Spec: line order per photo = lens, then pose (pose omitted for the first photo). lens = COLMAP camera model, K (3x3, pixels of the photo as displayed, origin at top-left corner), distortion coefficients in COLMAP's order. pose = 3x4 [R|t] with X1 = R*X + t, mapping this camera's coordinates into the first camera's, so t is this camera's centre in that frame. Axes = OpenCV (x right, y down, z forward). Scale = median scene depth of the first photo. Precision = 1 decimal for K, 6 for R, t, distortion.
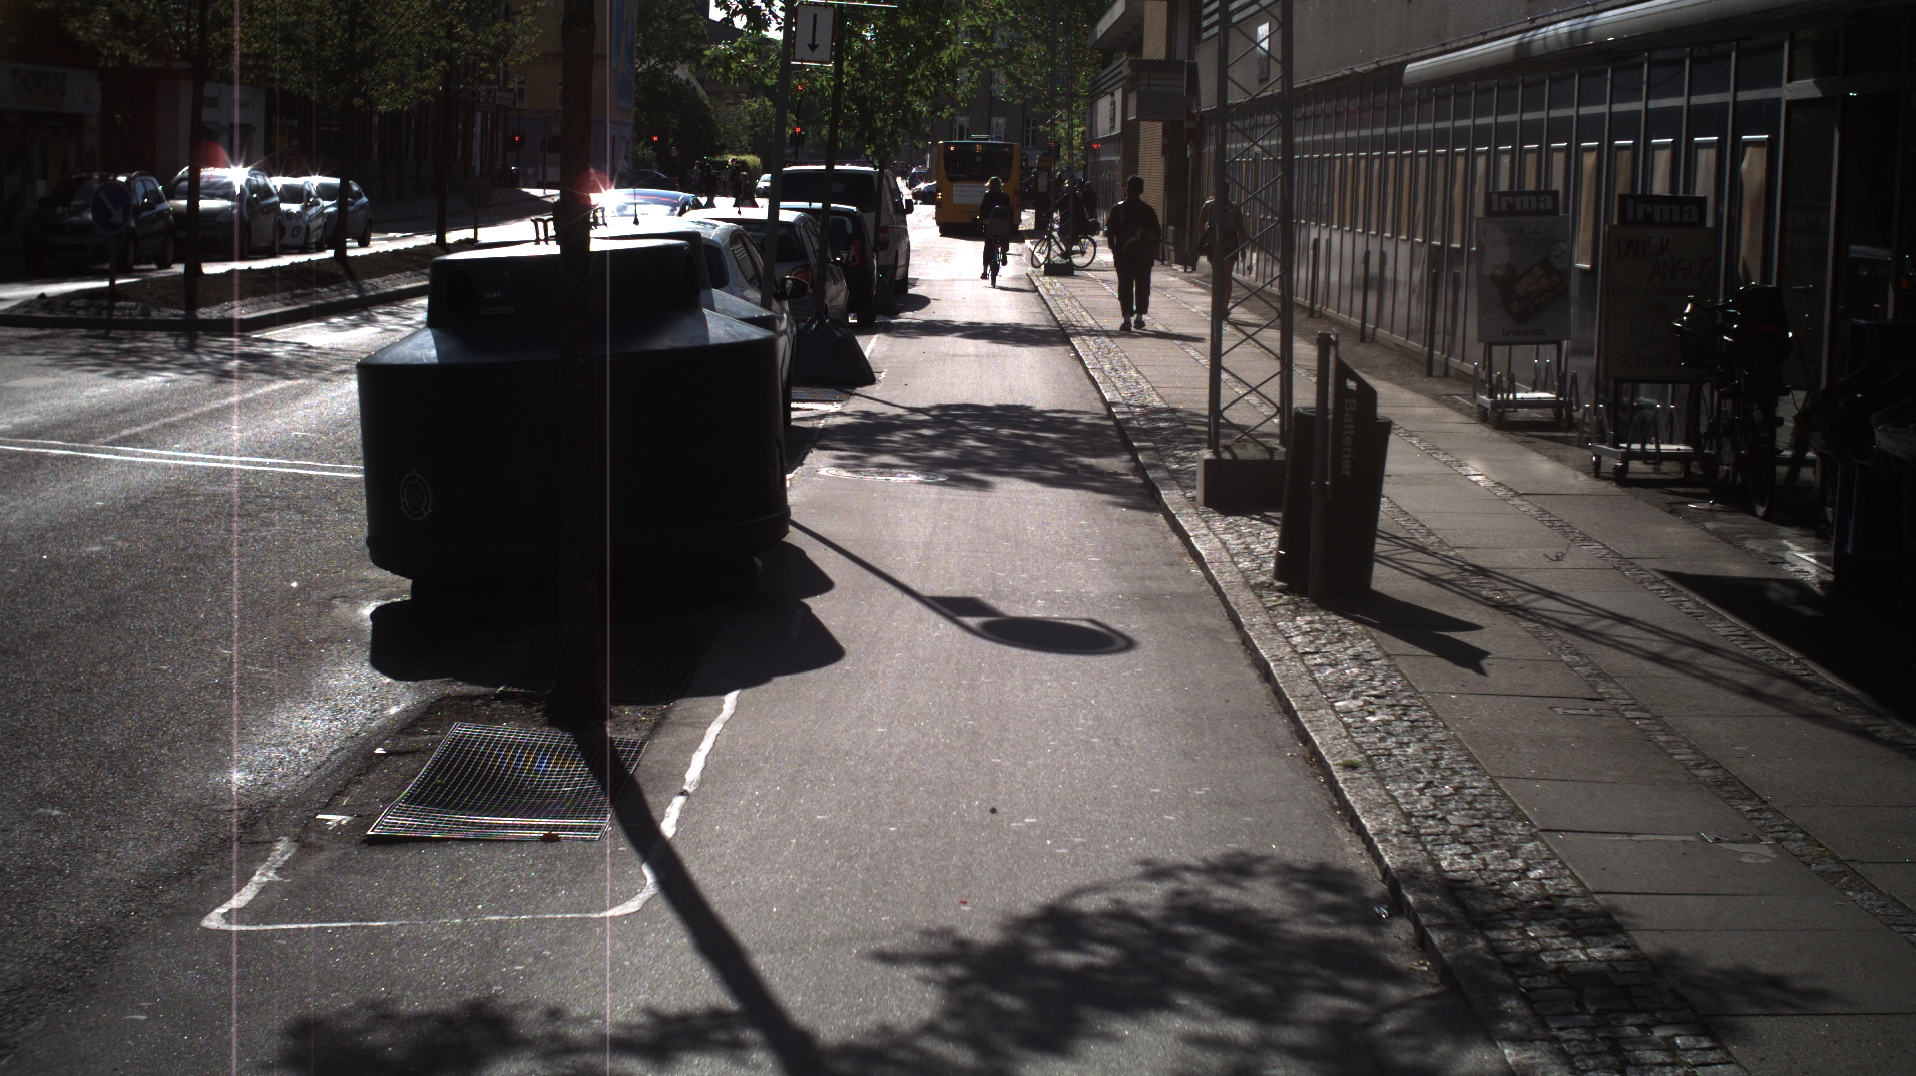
lens RADIAL K [[3504.4, 0, 958.0], [0, 3504.4, 538.0], [0, 0, 1]] dist [-0.316664, 0.600615]
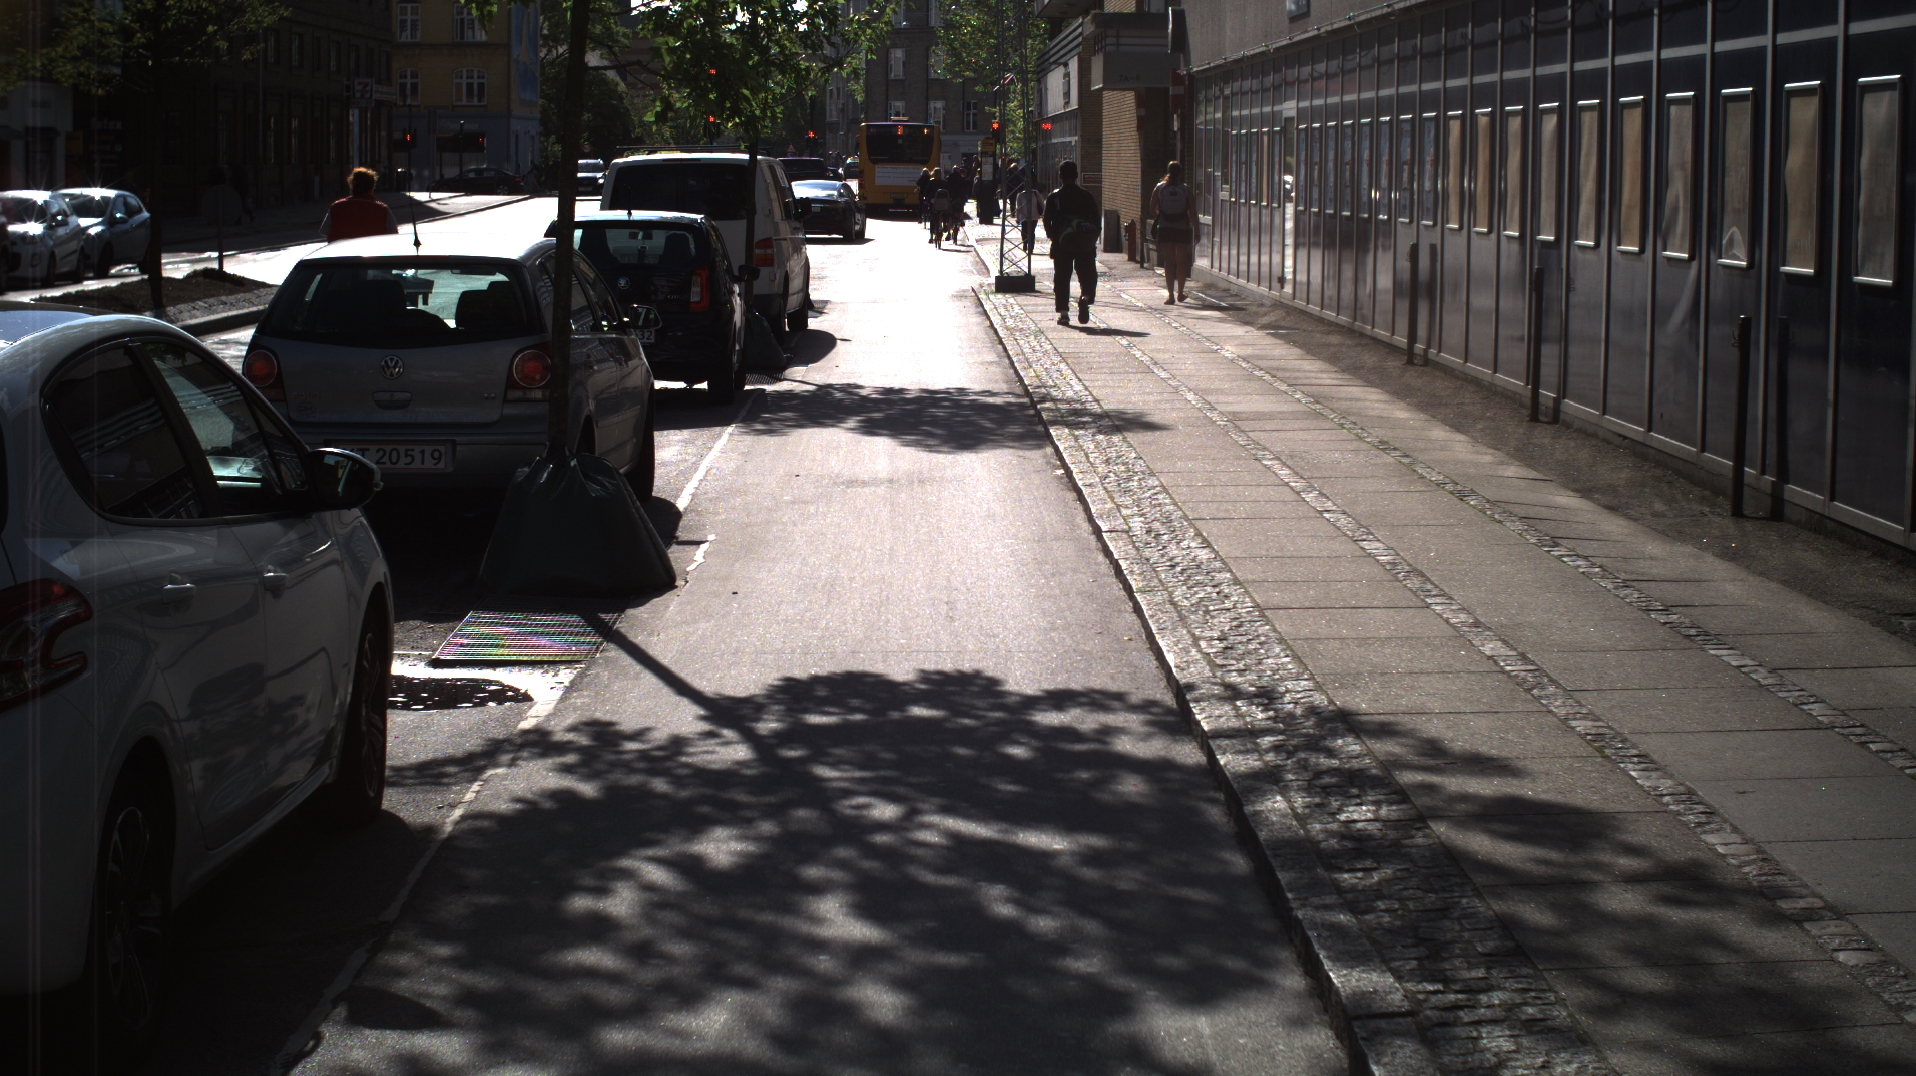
lens RADIAL K [[3504.4, 0, 958.0], [0, 3504.4, 538.0], [0, 0, 1]] dist [-0.316664, 0.600615]
pose [[0.999511, -0.028104, 0.013738, 0.005082], [0.028061, 0.999601, 0.003358, -0.027313], [-0.013827, -0.002971, 0.999900, 0.269236]]
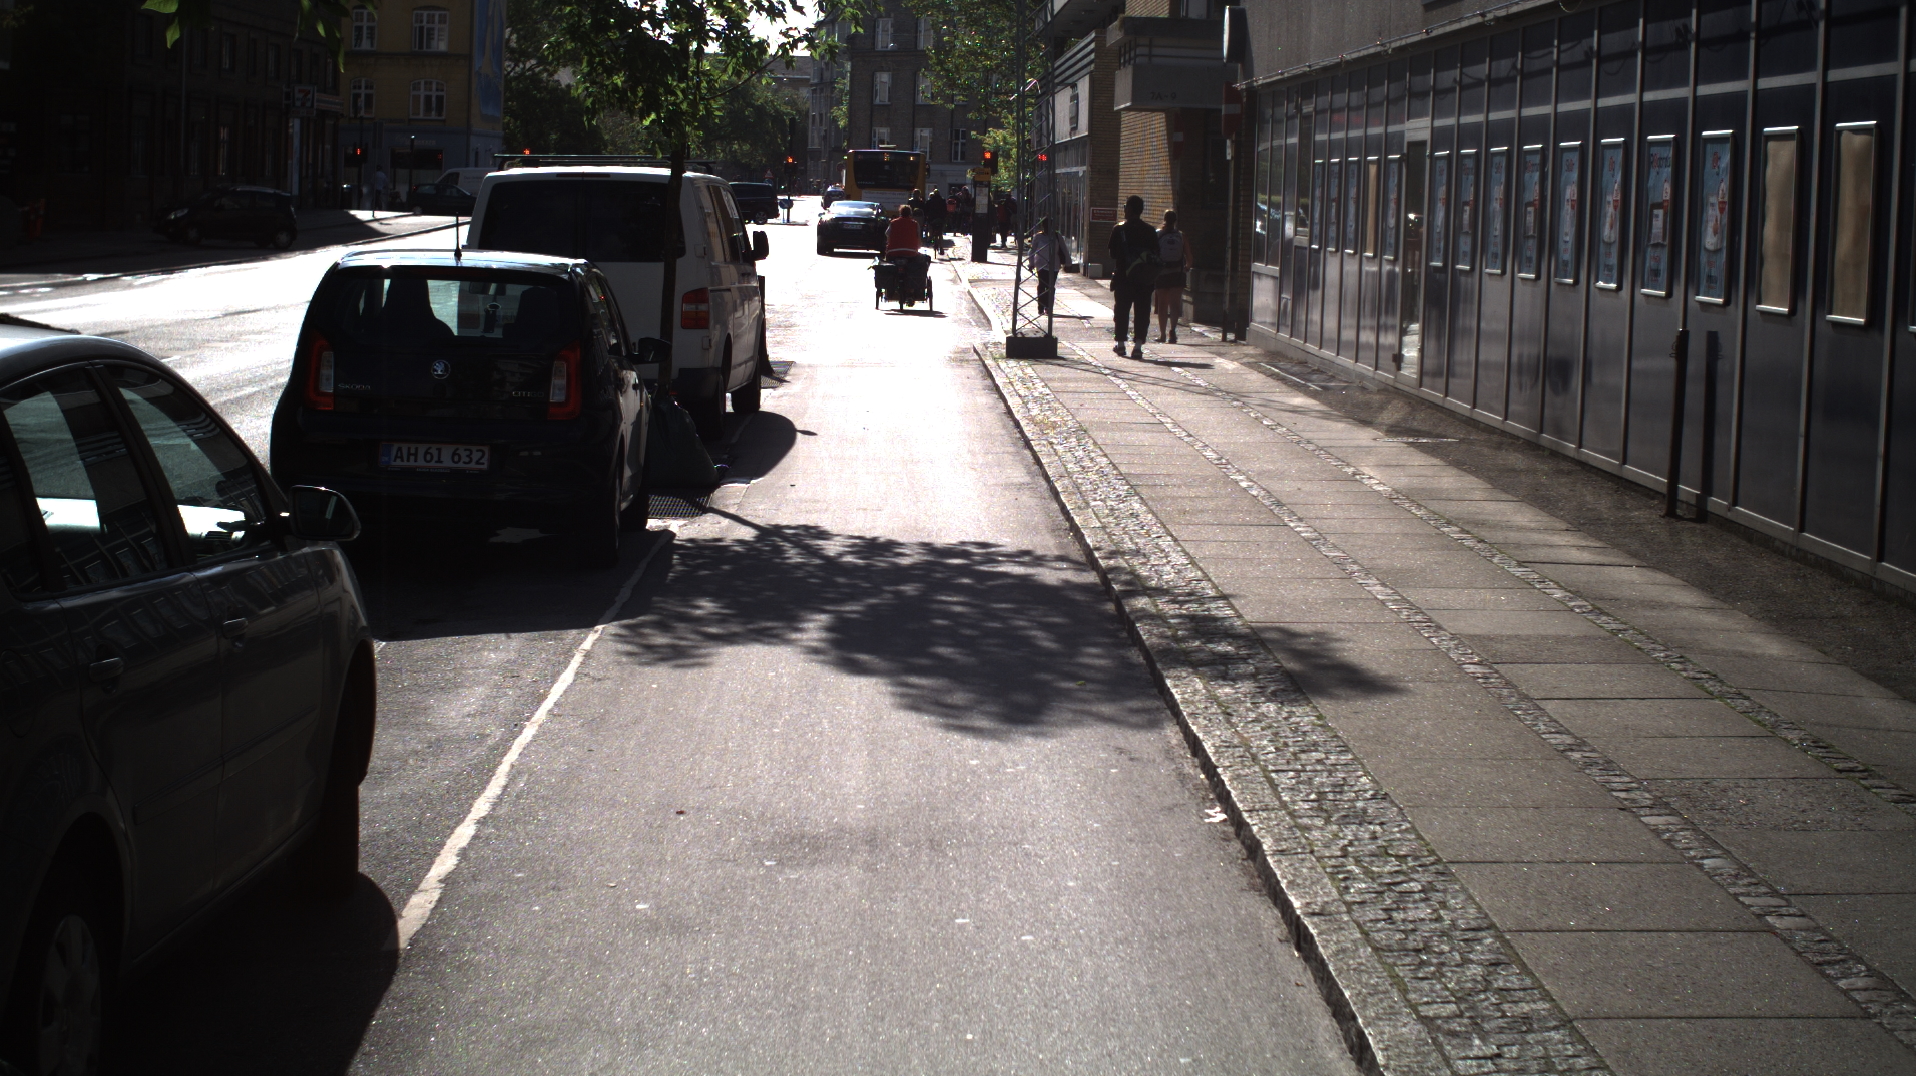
lens RADIAL K [[3504.4, 0, 958.0], [0, 3504.4, 538.0], [0, 0, 1]] dist [-0.316664, 0.600615]
pose [[0.999761, -0.003269, 0.021602, 0.003909], [0.003391, 0.999978, -0.005637, -0.045263], [-0.021583, 0.005709, 0.999751, 0.448222]]
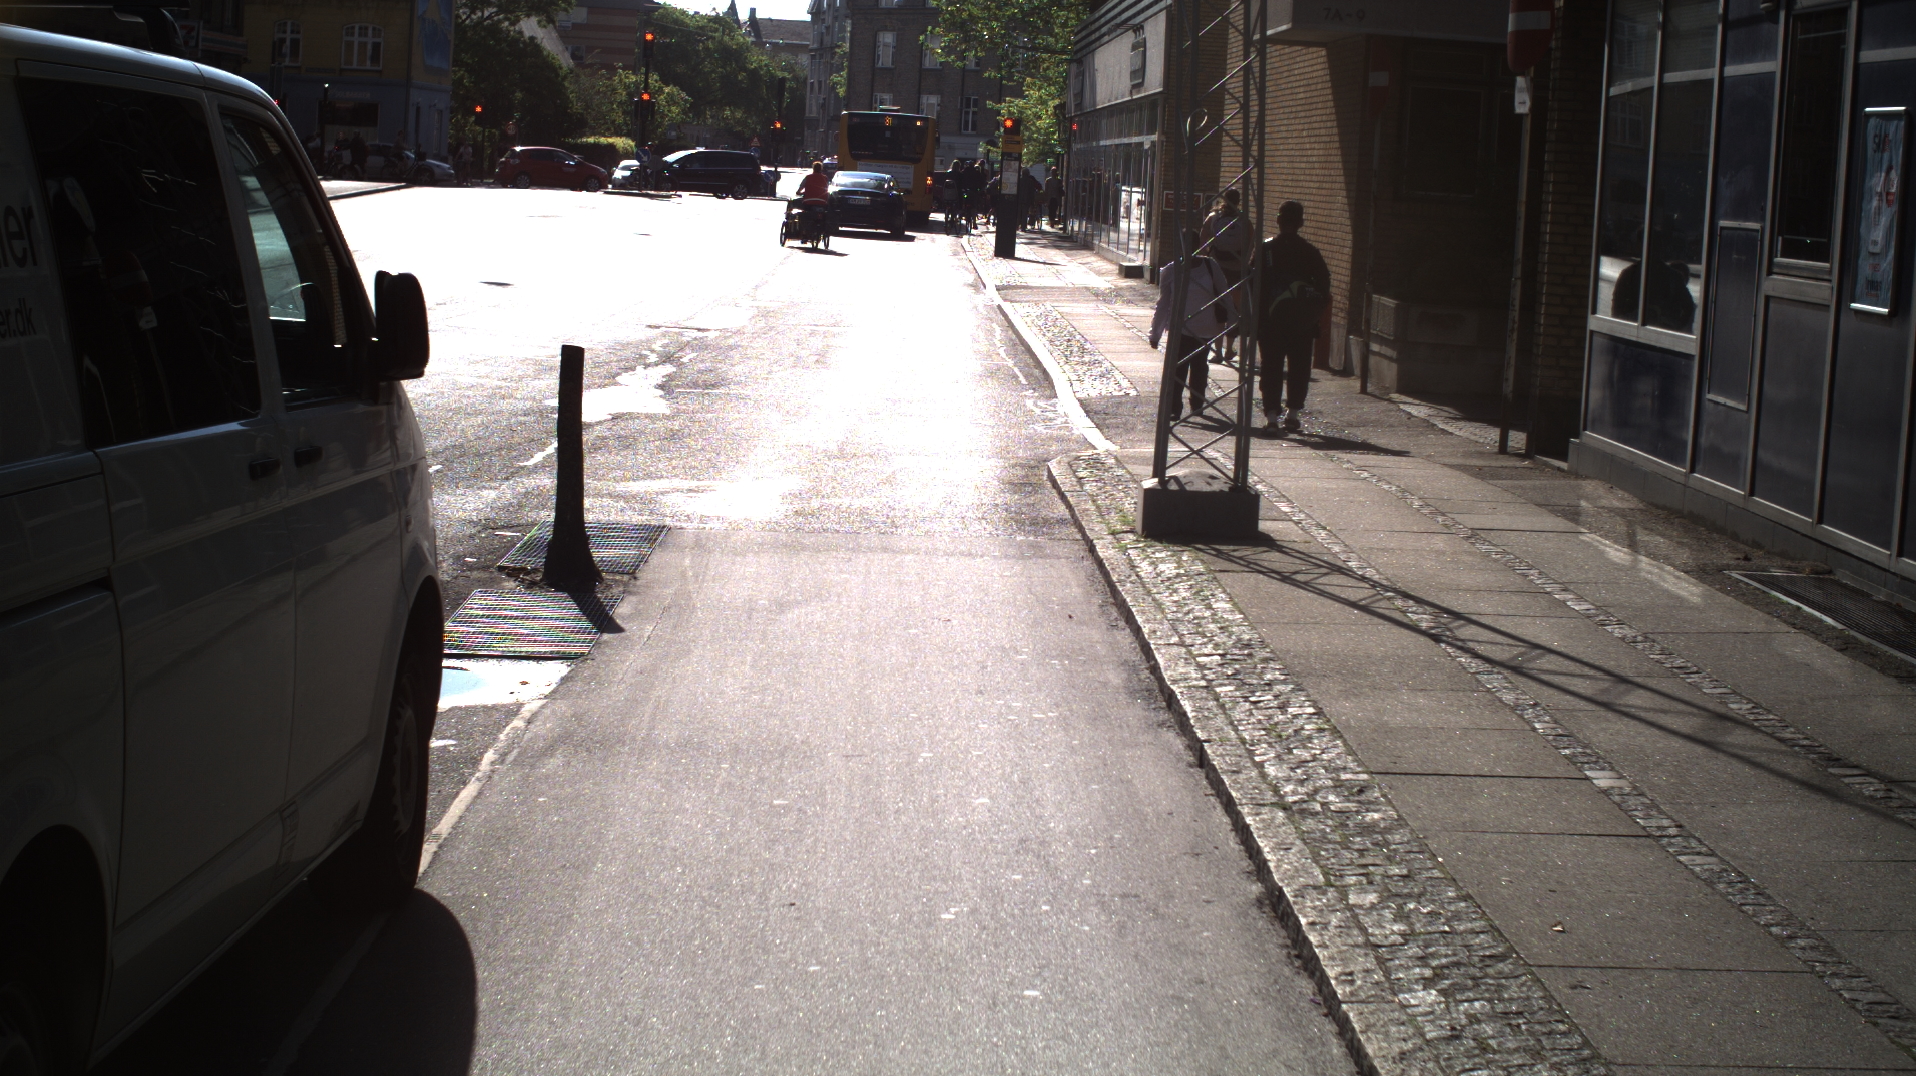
lens RADIAL K [[3504.4, 0, 958.0], [0, 3504.4, 538.0], [0, 0, 1]] dist [-0.316664, 0.600615]
pose [[0.999513, 0.020395, 0.023631, 0.005042], [-0.020426, 0.999791, 0.001068, -0.081857], [-0.023604, -0.001550, 0.999720, 0.807158]]
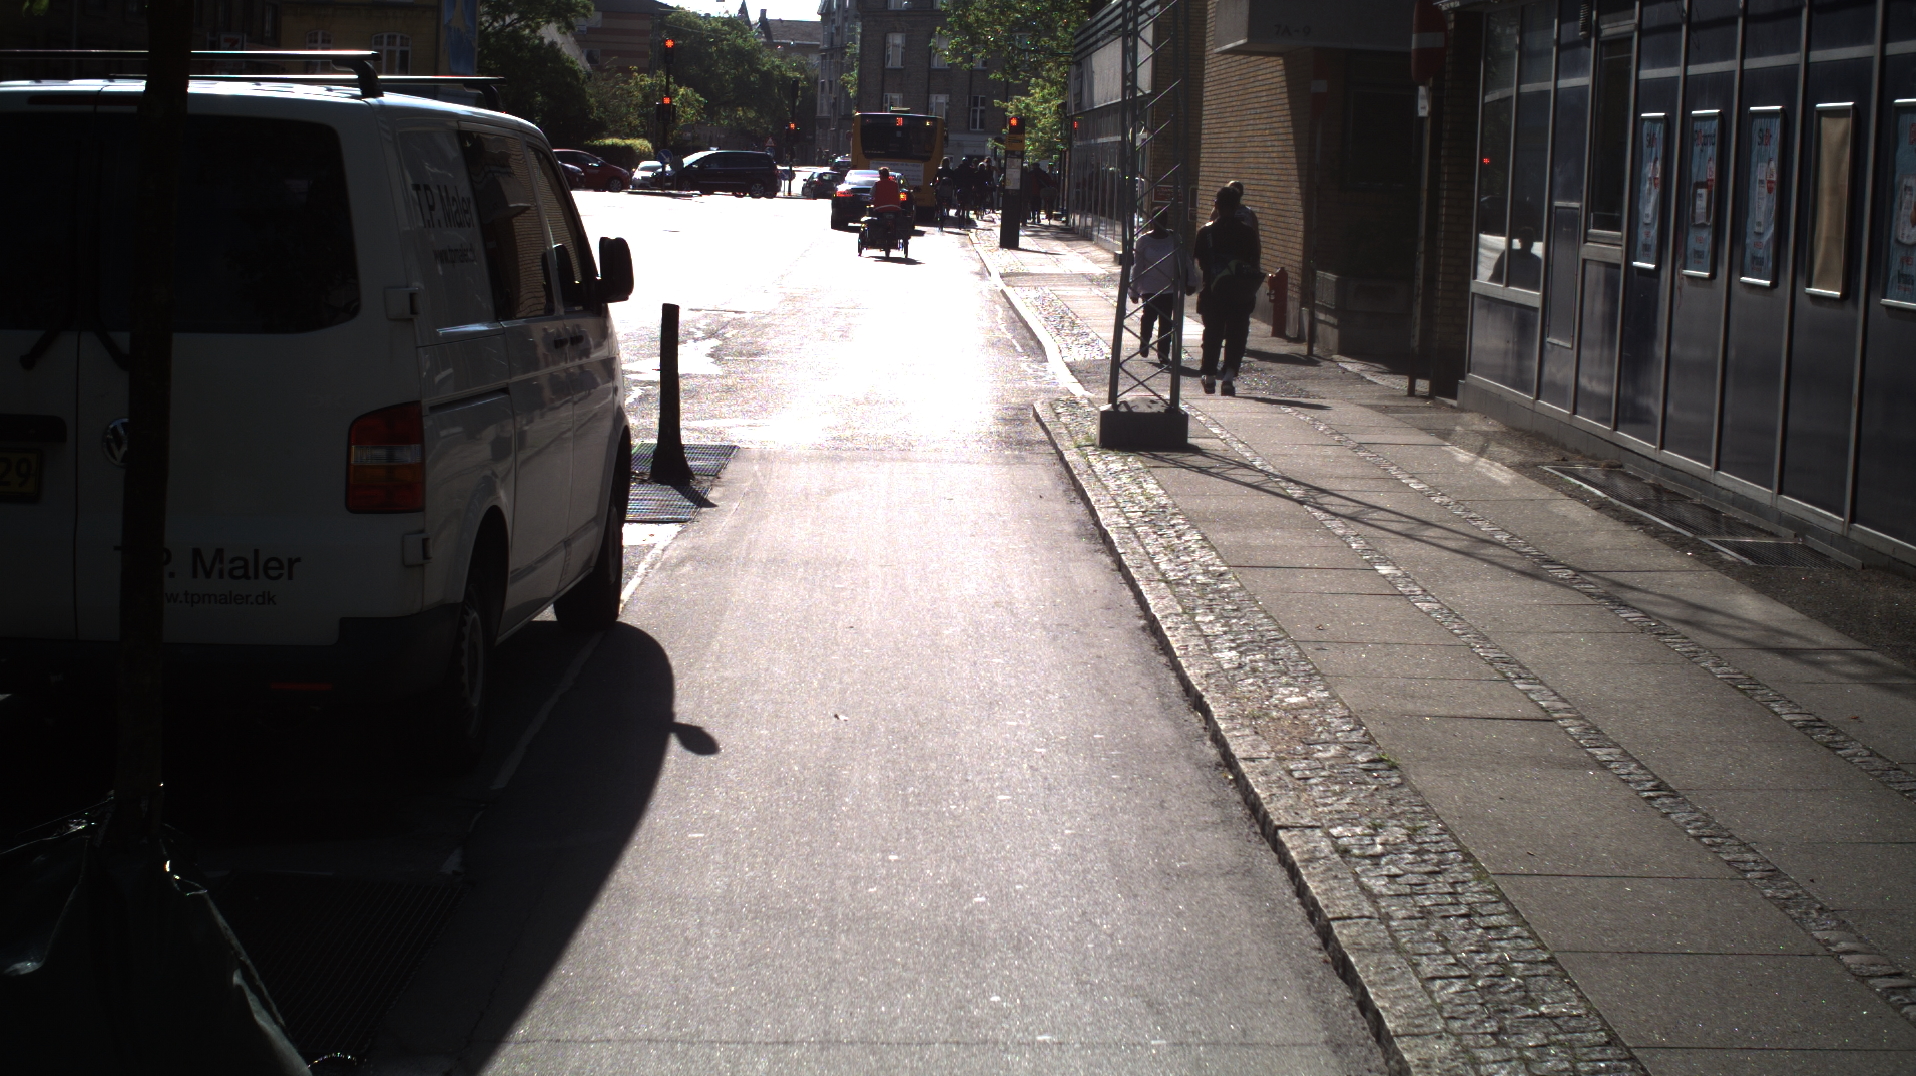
lens RADIAL K [[3504.4, 0, 958.0], [0, 3504.4, 538.0], [0, 0, 1]] dist [-0.316664, 0.600615]
pose [[0.999777, 0.008364, 0.019402, 0.004431], [-0.008407, 0.999962, 0.002162, -0.072943], [-0.019383, -0.002325, 0.999809, 0.717487]]
